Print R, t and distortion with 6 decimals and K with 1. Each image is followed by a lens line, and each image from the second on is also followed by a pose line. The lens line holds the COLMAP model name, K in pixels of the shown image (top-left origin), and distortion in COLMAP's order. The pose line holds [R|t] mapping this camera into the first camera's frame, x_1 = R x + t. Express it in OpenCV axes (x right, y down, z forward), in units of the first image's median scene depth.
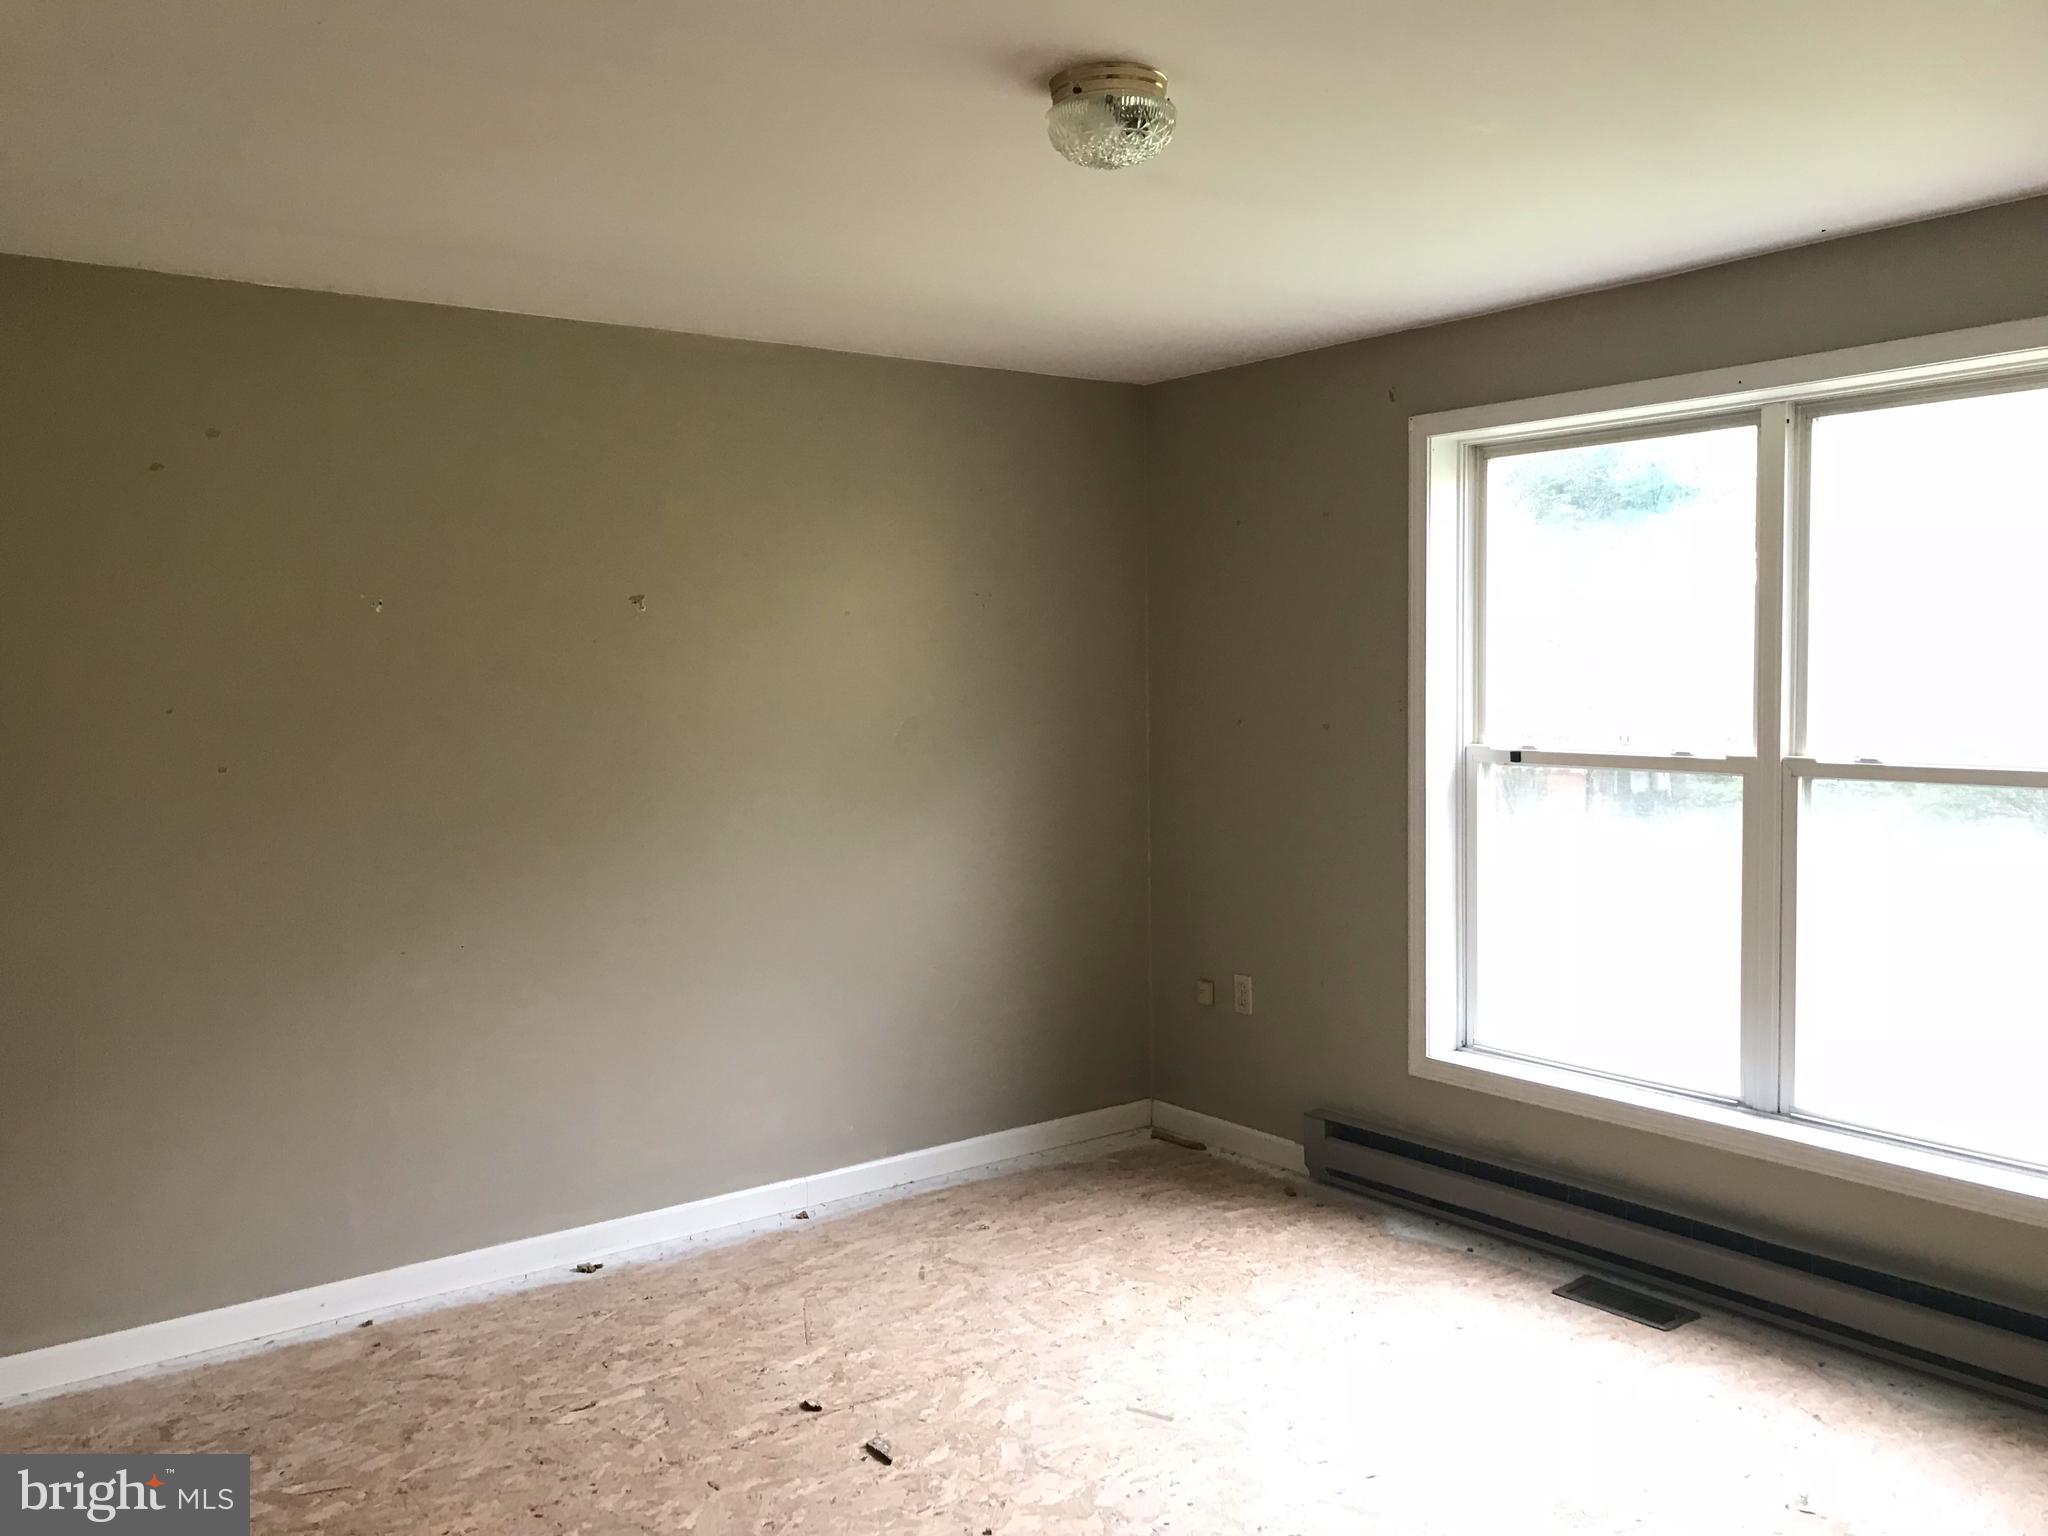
lens RADIAL K [[1713.2, 0, 1024.0], [0, 1713.2, 768.0], [0, 0, 1]] dist [0.048059, 0.000935]
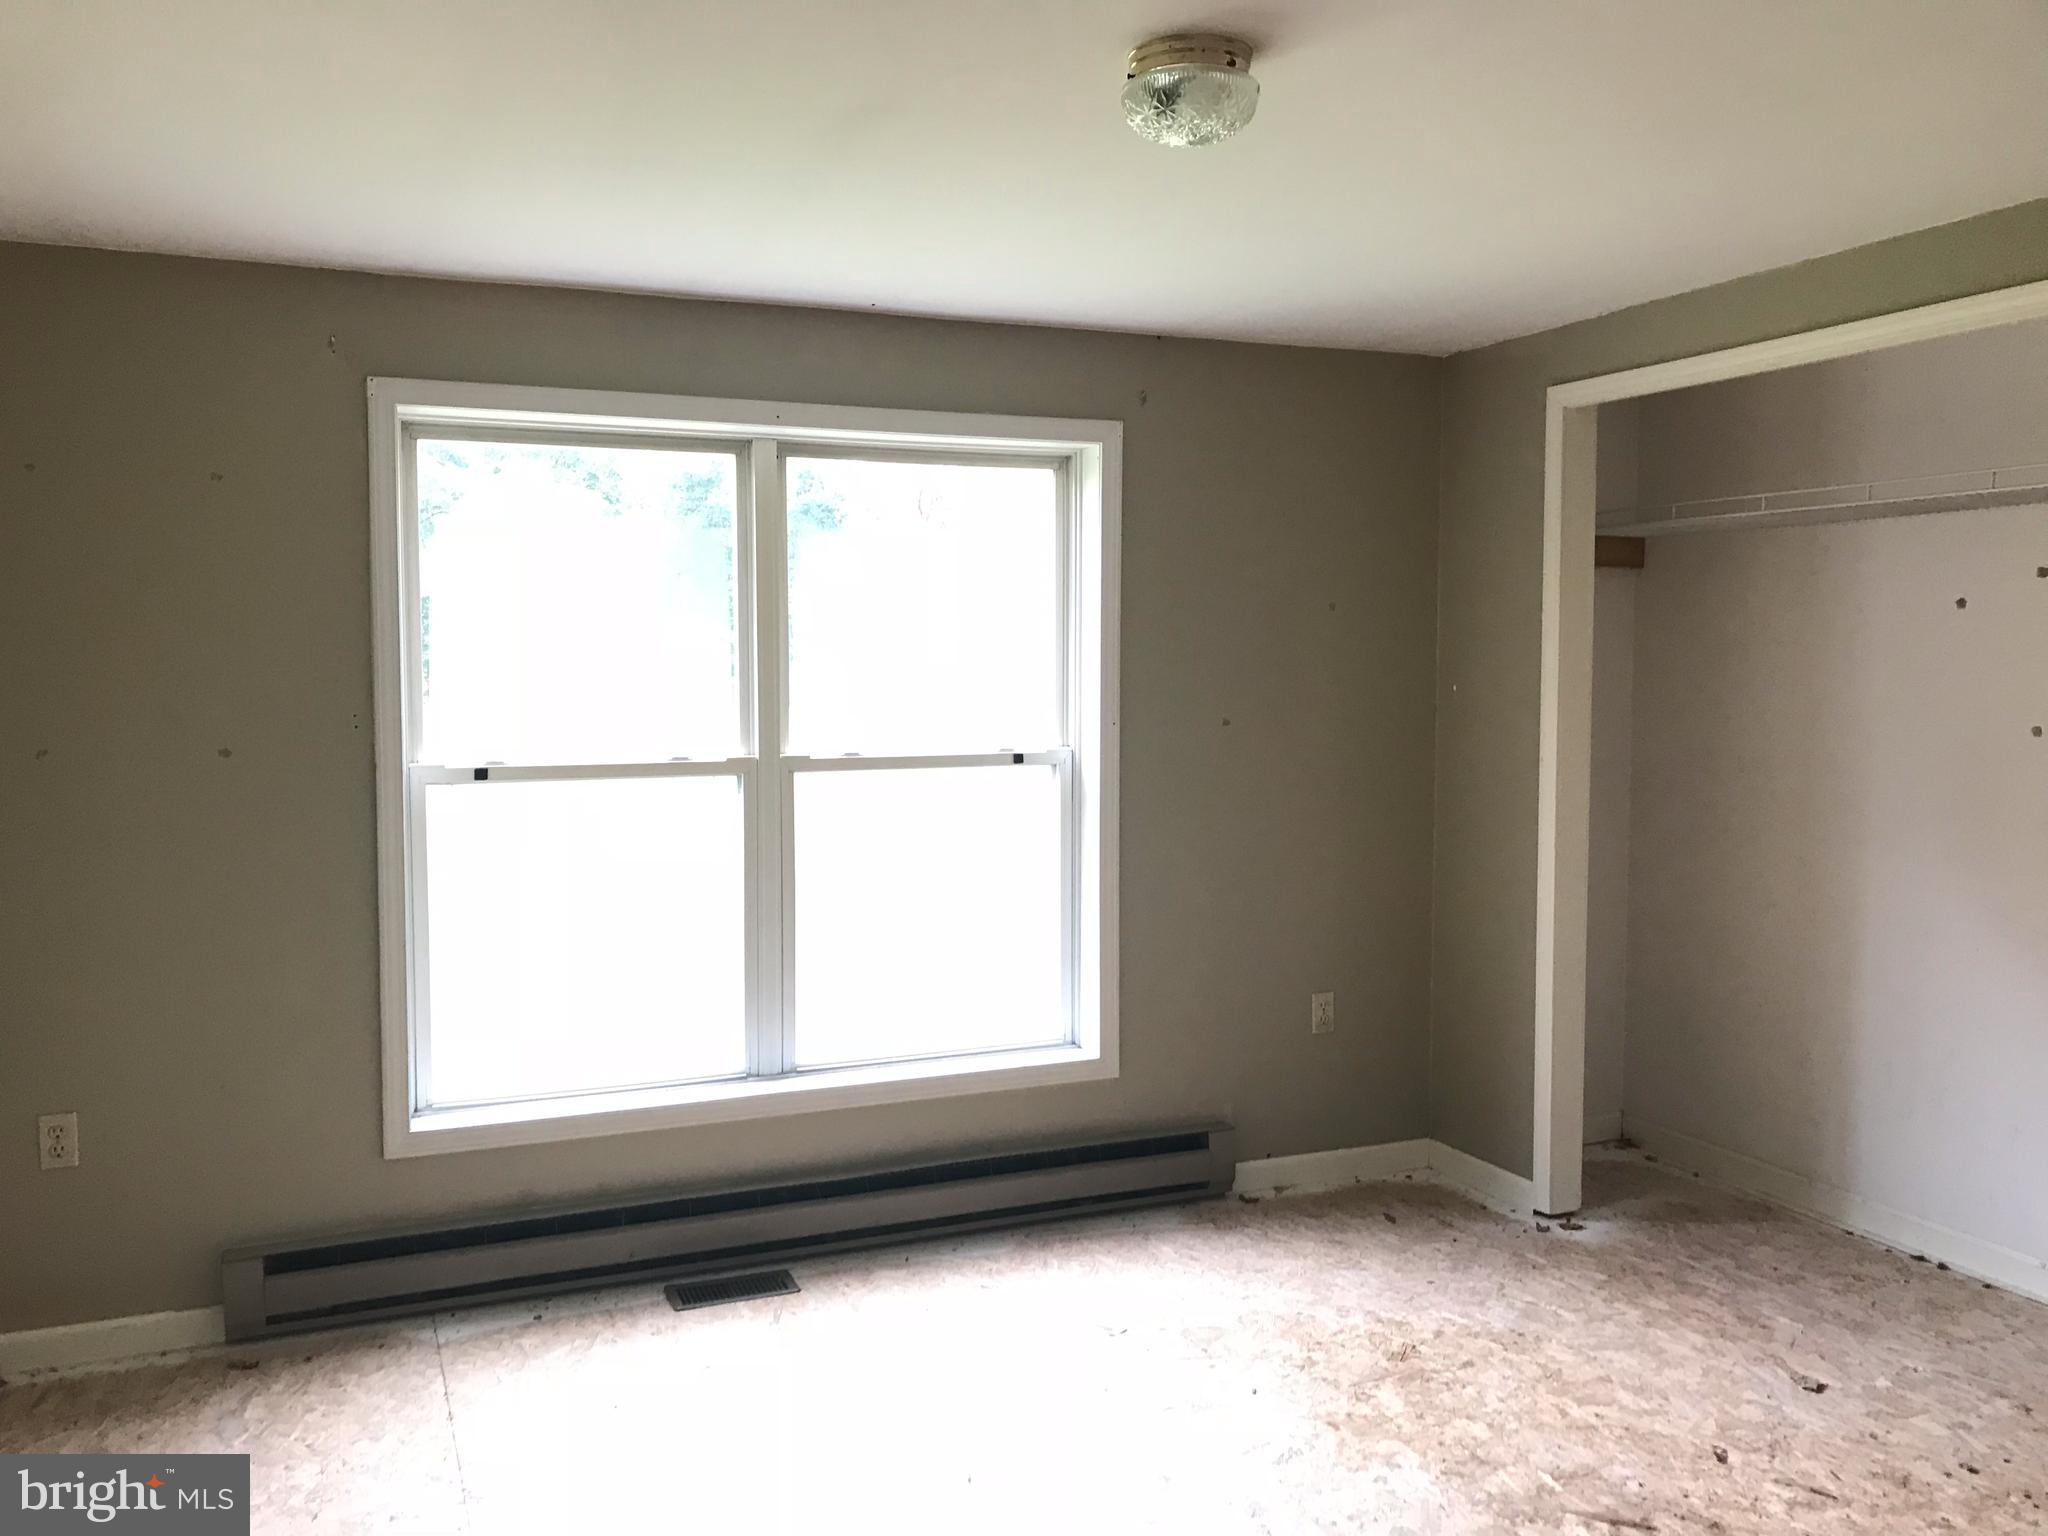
lens RADIAL K [[1713.2, 0, 1024.0], [0, 1713.2, 768.0], [0, 0, 1]] dist [0.048059, 0.000935]
pose [[0.253085, -0.055617, 0.965844, -0.565593], [0.057469, 0.997447, 0.042378, -0.034612], [-0.965736, 0.044781, 0.255635, 0.532779]]
